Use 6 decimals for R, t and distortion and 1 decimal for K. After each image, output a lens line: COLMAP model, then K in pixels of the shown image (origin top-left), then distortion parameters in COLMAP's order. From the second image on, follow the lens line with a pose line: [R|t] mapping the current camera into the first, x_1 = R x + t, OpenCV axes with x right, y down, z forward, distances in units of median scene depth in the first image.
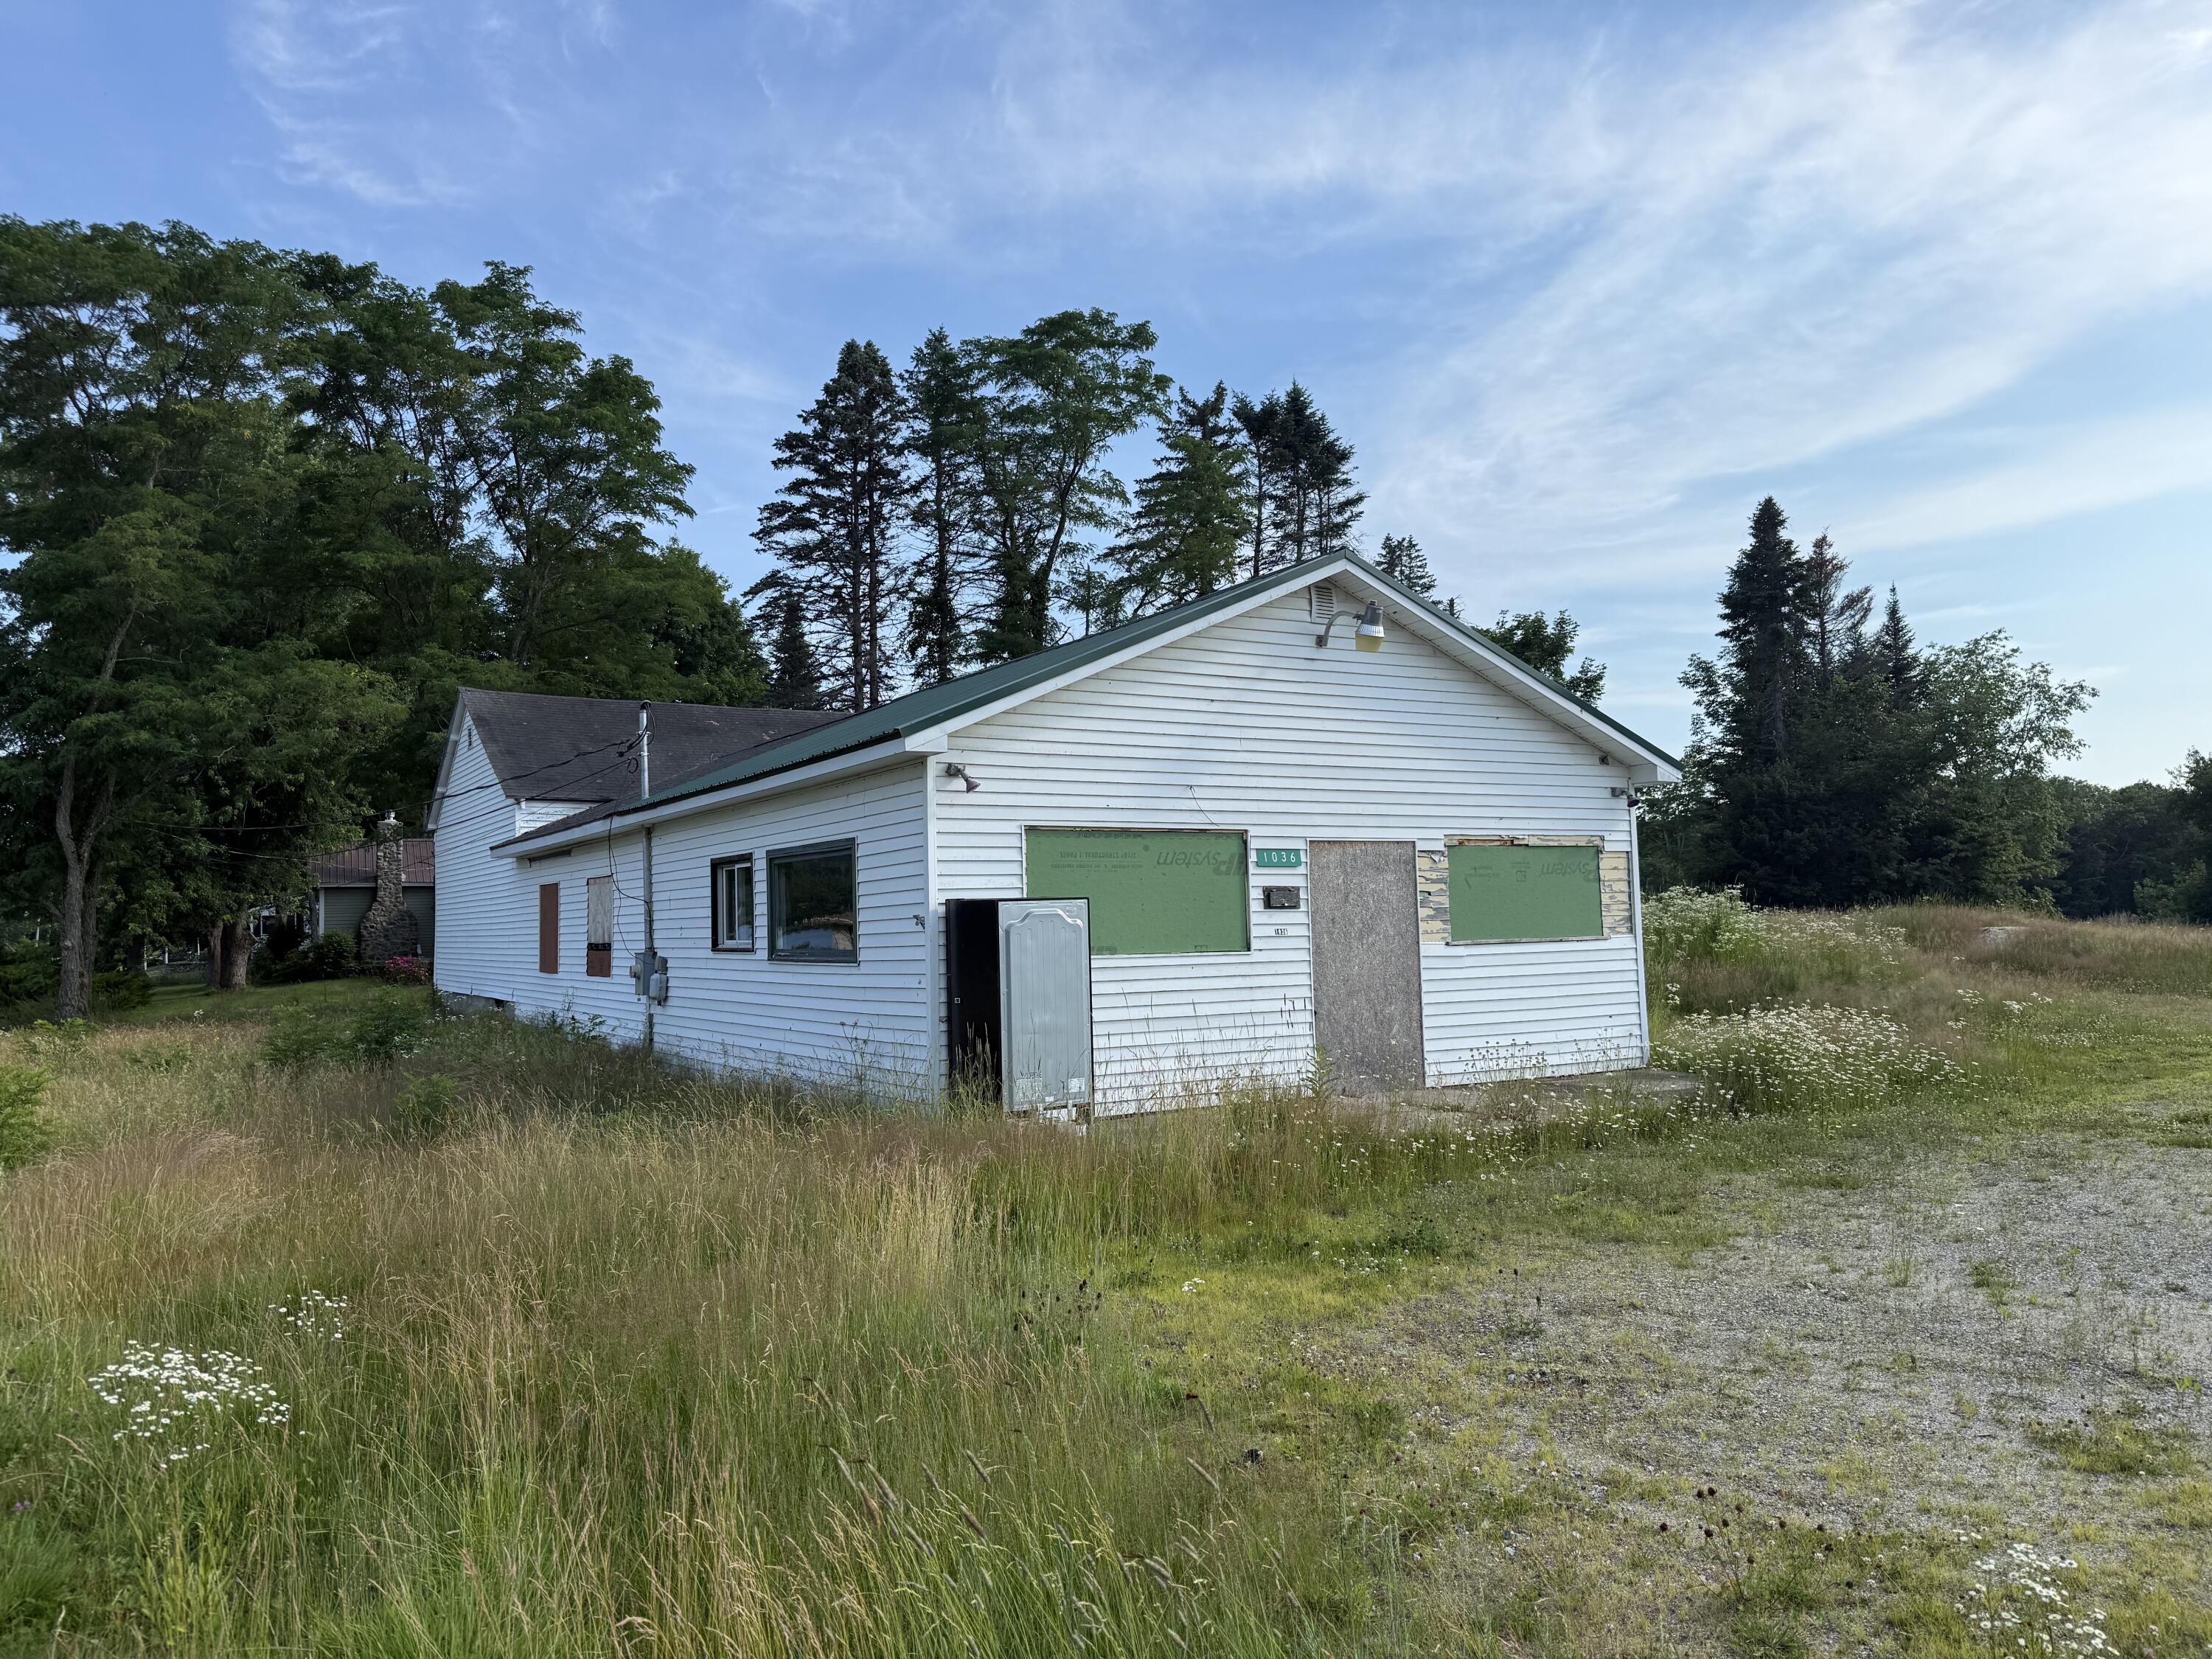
lens RADIAL K [[1629.3, 0, 1106.0], [0, 1629.3, 833.4], [0, 0, 1]] dist [0.019130, -0.007551]
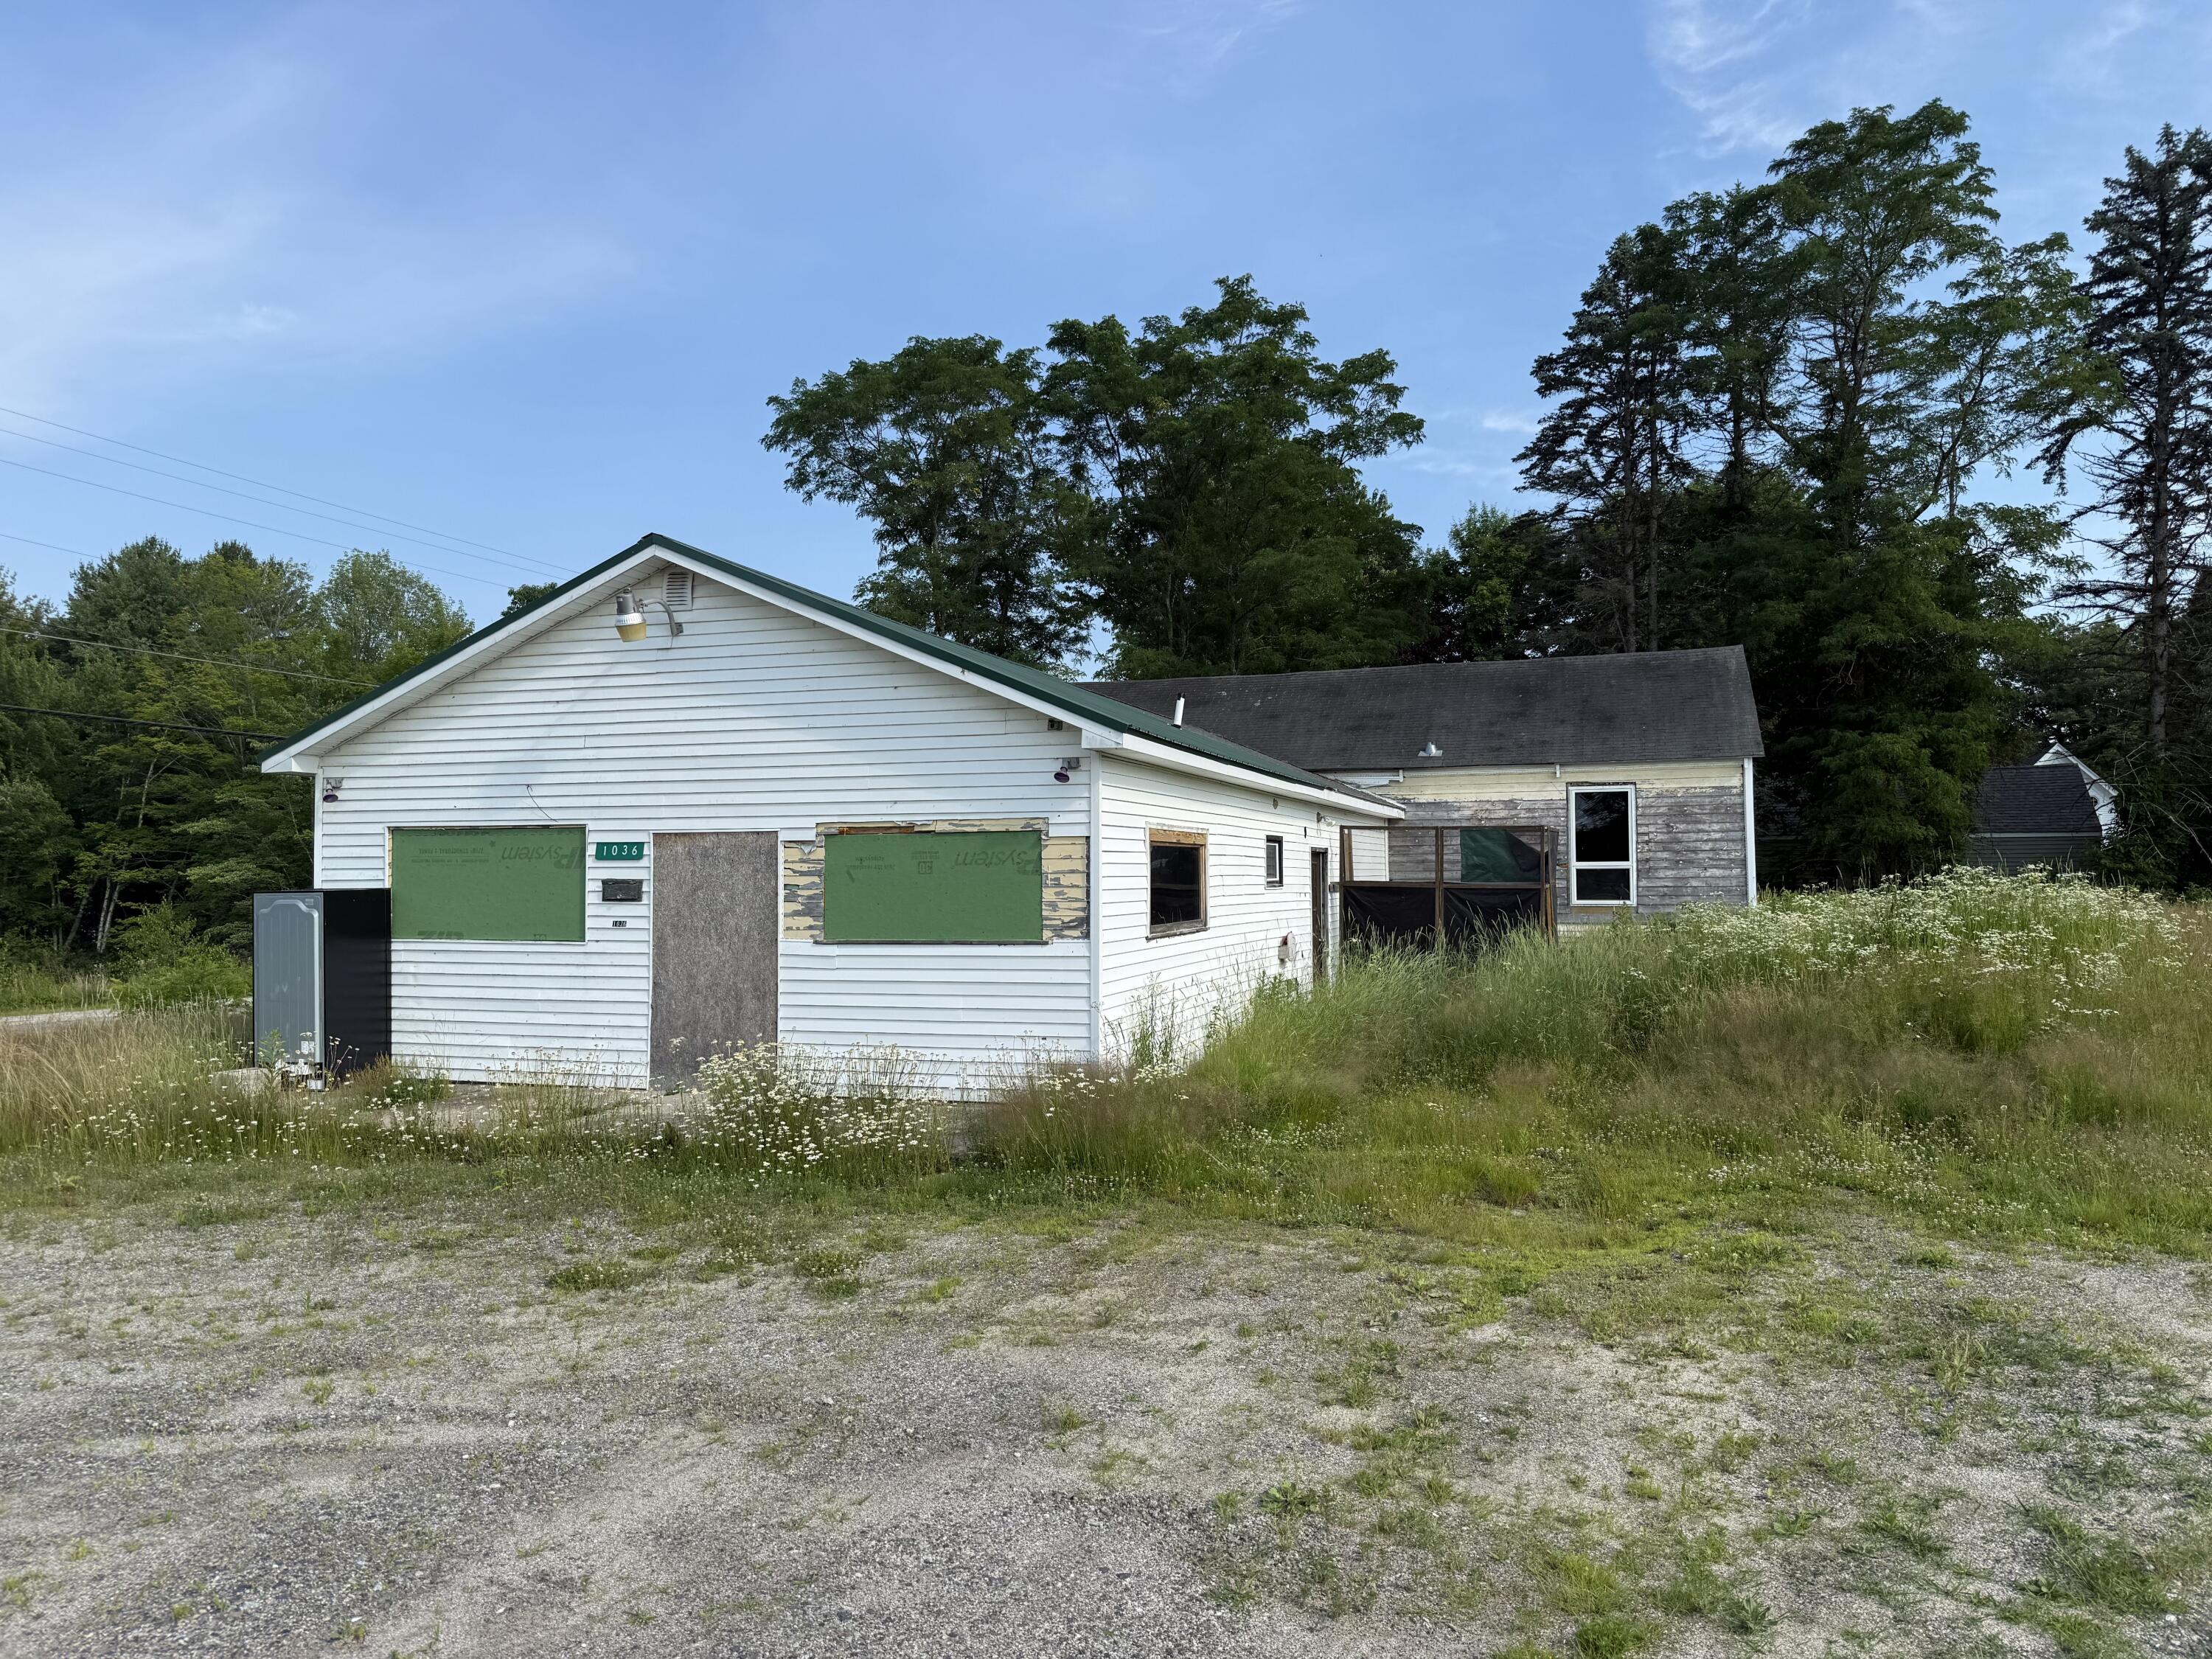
lens RADIAL K [[1542.2, 0, 1106.7], [0, 1542.2, 829.6], [0, 0, 1]] dist [0.001486, -0.006578]
pose [[0.658497, 0.001658, -0.752581, 1.031178], [0.036000, 0.998783, 0.033700, -0.019926], [0.751722, -0.049285, 0.657636, 0.594217]]
